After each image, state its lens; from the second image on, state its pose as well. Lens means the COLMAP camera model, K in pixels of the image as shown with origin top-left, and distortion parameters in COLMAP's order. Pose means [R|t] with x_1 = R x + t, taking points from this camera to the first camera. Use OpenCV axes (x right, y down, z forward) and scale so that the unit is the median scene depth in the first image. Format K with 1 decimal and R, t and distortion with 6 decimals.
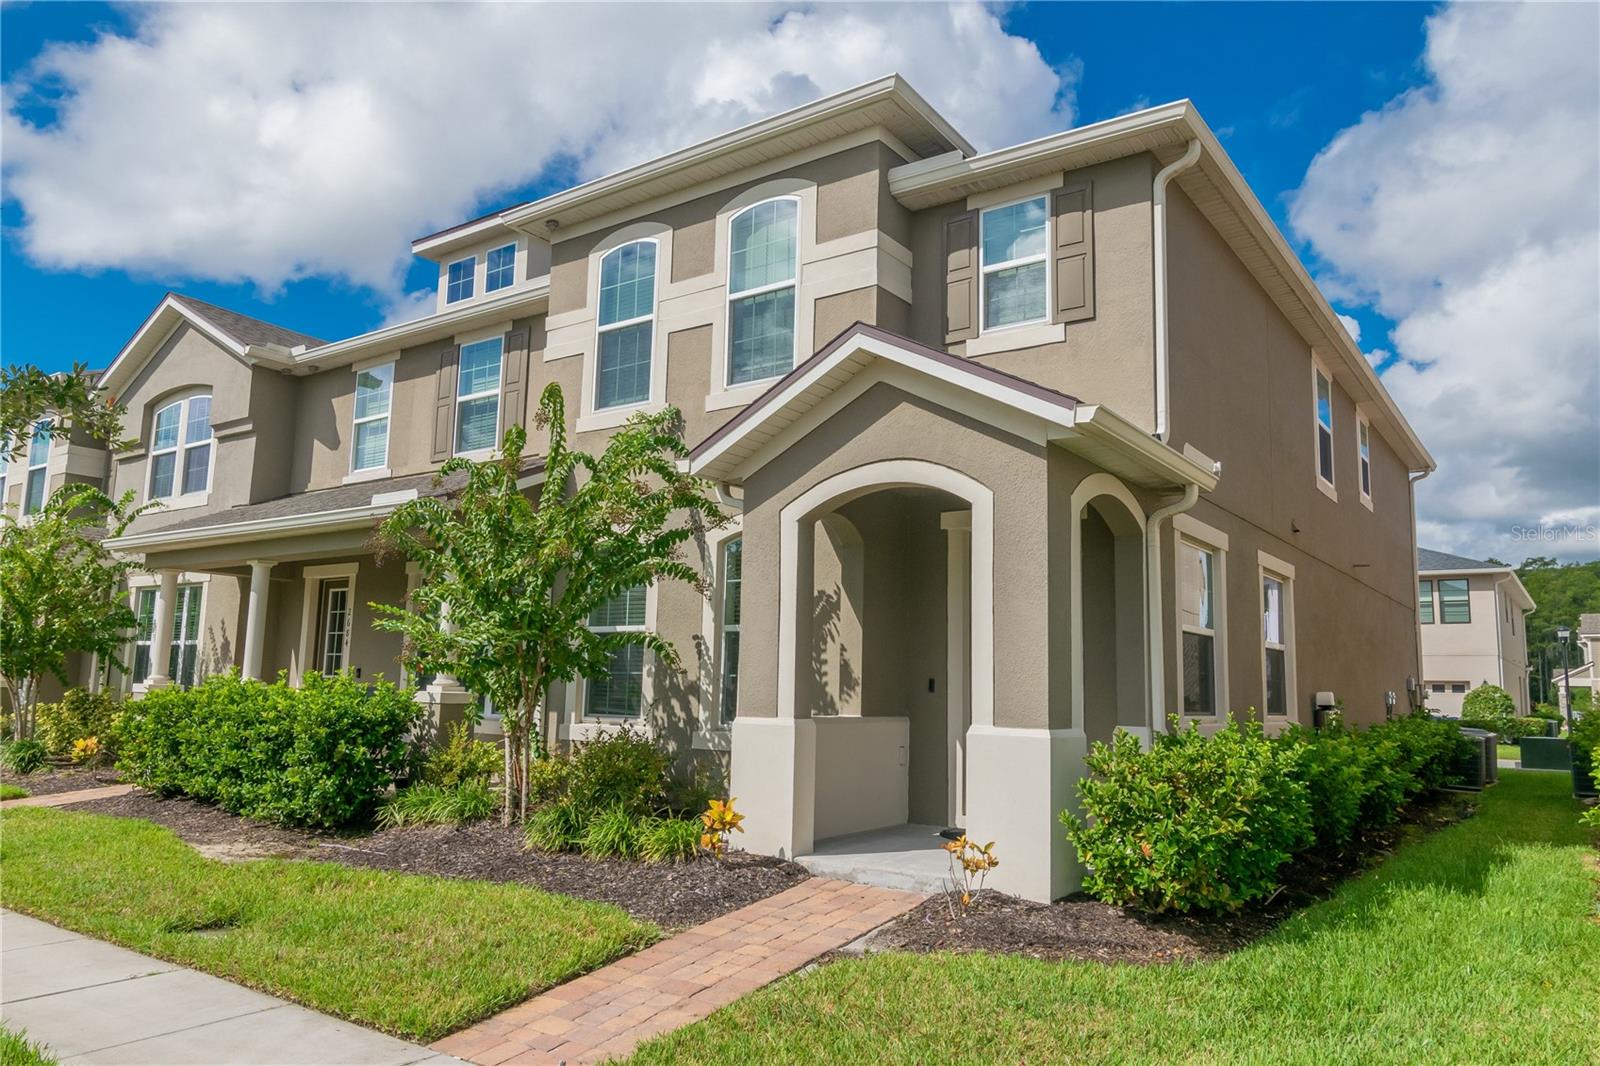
lens RADIAL K [[1092.3, 0, 801.7], [0, 1092.3, 533.5], [0, 0, 1]] dist [-0.001971, -0.000460]
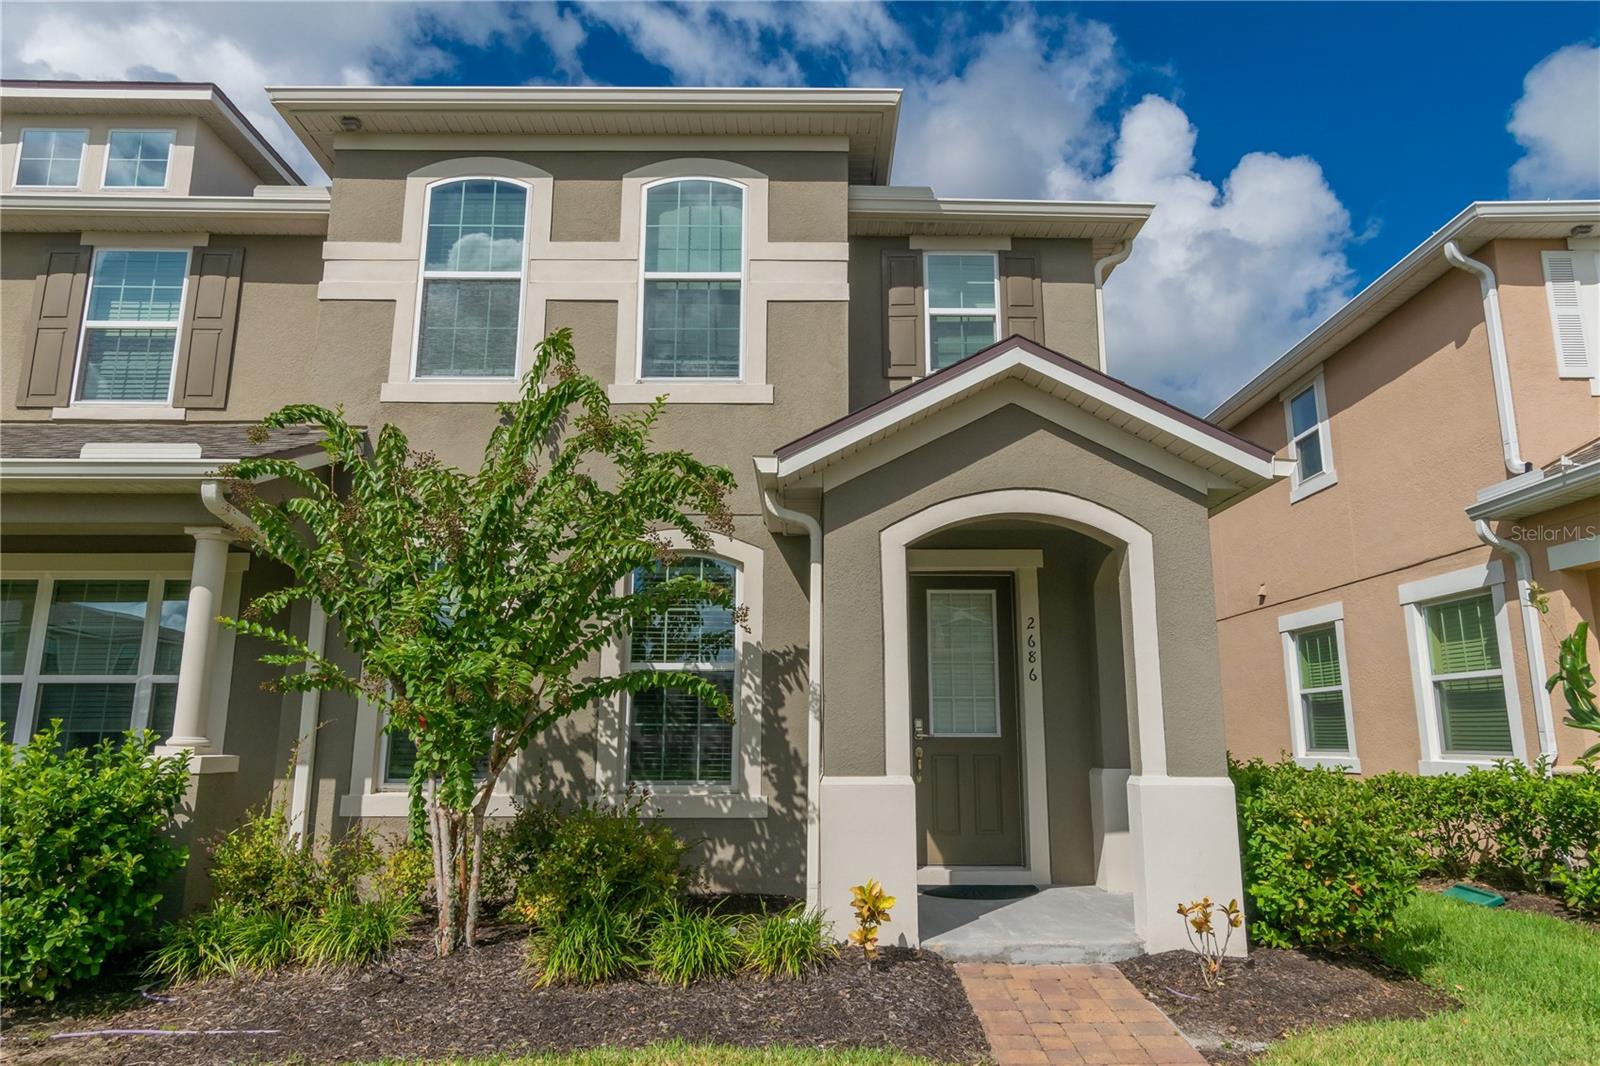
lens RADIAL K [[1010.3, 0, 803.4], [0, 1010.3, 532.1], [0, 0, 1]] dist [-0.003761, 0.003669]
pose [[0.808482, 0.097742, 0.580348, -0.421746], [-0.067079, 0.994990, -0.074129, 0.033499], [-0.584686, 0.021003, 0.810988, 0.309960]]
